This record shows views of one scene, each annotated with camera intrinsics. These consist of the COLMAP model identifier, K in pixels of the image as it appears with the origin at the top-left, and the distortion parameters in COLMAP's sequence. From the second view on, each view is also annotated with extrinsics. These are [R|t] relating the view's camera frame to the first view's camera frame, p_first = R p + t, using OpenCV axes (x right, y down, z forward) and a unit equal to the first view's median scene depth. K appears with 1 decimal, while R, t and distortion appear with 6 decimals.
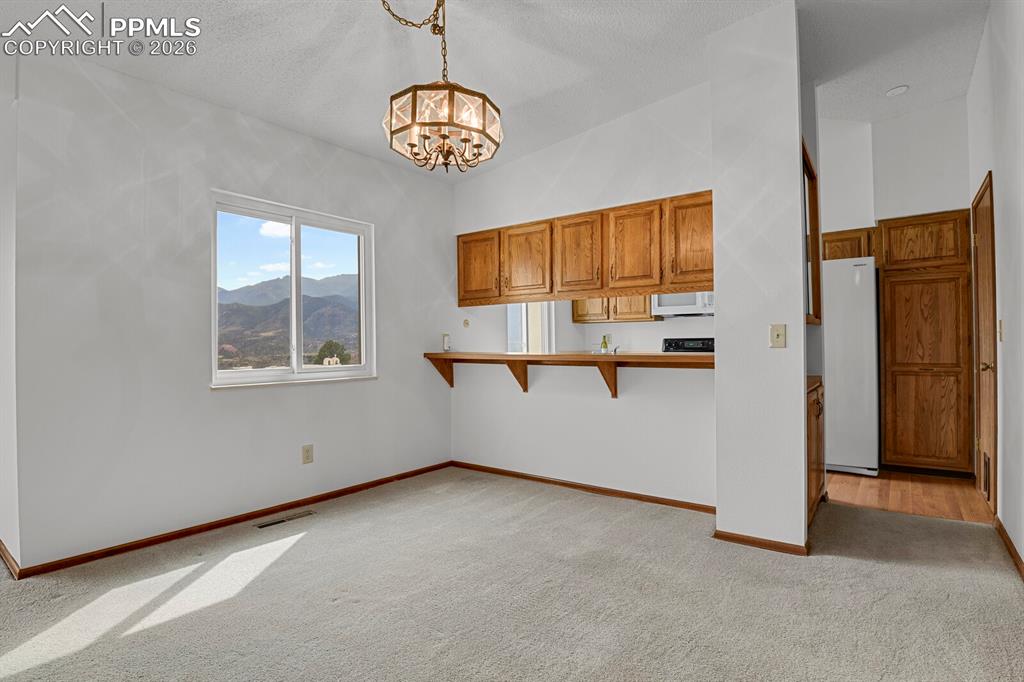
lens RADIAL K [[505.3, 0, 534.3], [0, 505.3, 341.4], [0, 0, 1]] dist [-0.026488, -0.000424]
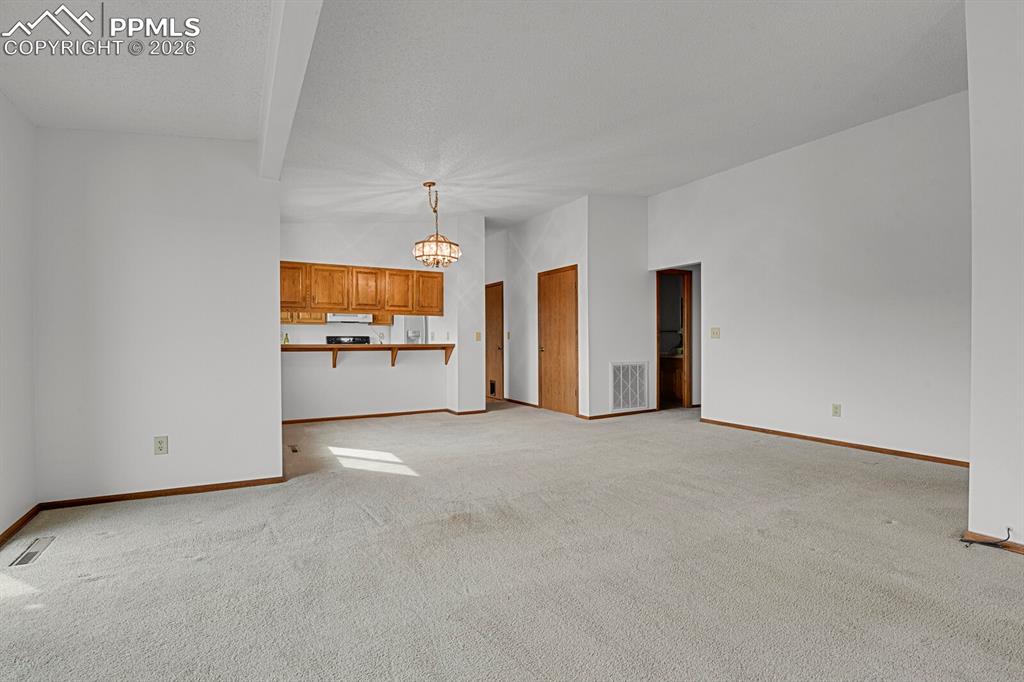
lens RADIAL K [[505.3, 0, 511.8], [0, 505.3, 347.7], [0, 0, 1]] dist [-0.026488, -0.000424]
pose [[0.409820, -0.006909, 0.912140, -1.375295], [-0.008706, 0.999896, 0.011486, 0.011247], [-0.912125, -0.012648, 0.409718, -0.221773]]
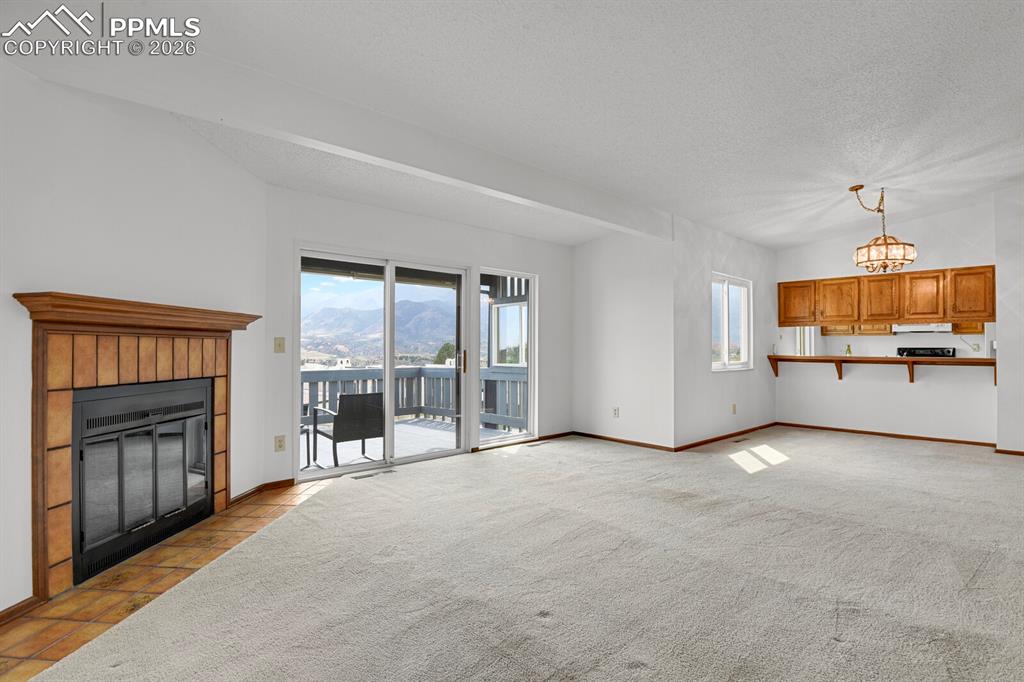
lens RADIAL K [[505.3, 0, 525.5], [0, 505.3, 340.6], [0, 0, 1]] dist [-0.026488, -0.000424]
pose [[0.984625, 0.010607, -0.174362, -0.811309], [-0.012160, 0.999895, -0.007845, -0.002597], [0.174260, 0.009845, 0.984650, -0.874057]]
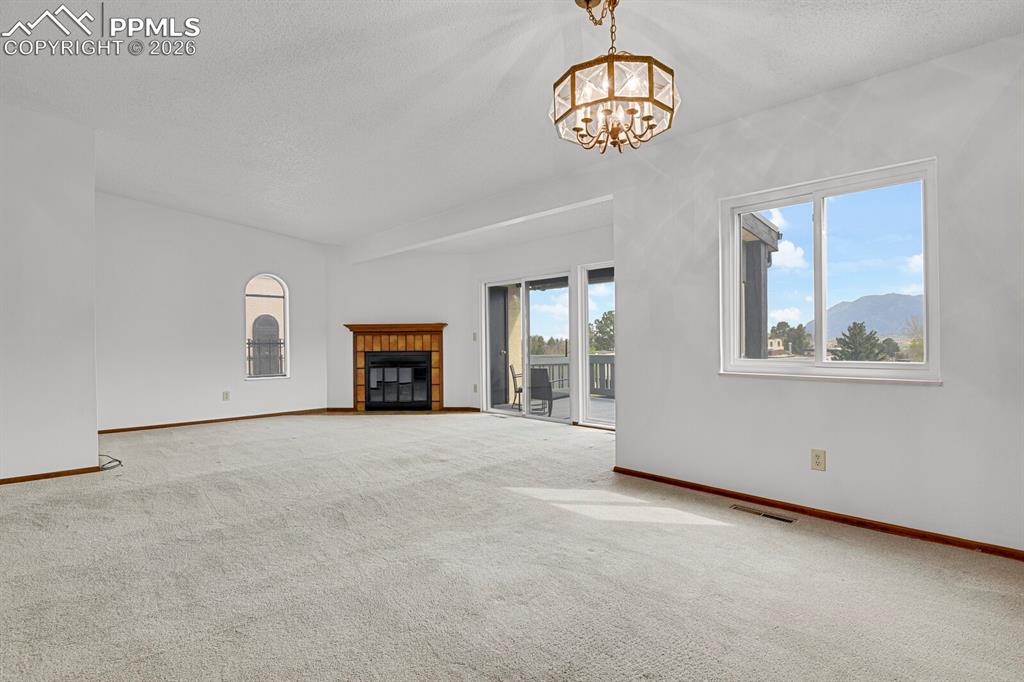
lens RADIAL K [[505.3, 0, 514.6], [0, 505.3, 340.7], [0, 0, 1]] dist [-0.026488, -0.000424]
pose [[-0.173385, 0.016171, -0.984721, 0.459840], [0.016477, 0.999773, 0.013517, -0.004012], [0.984716, -0.013881, -0.173612, 0.583628]]
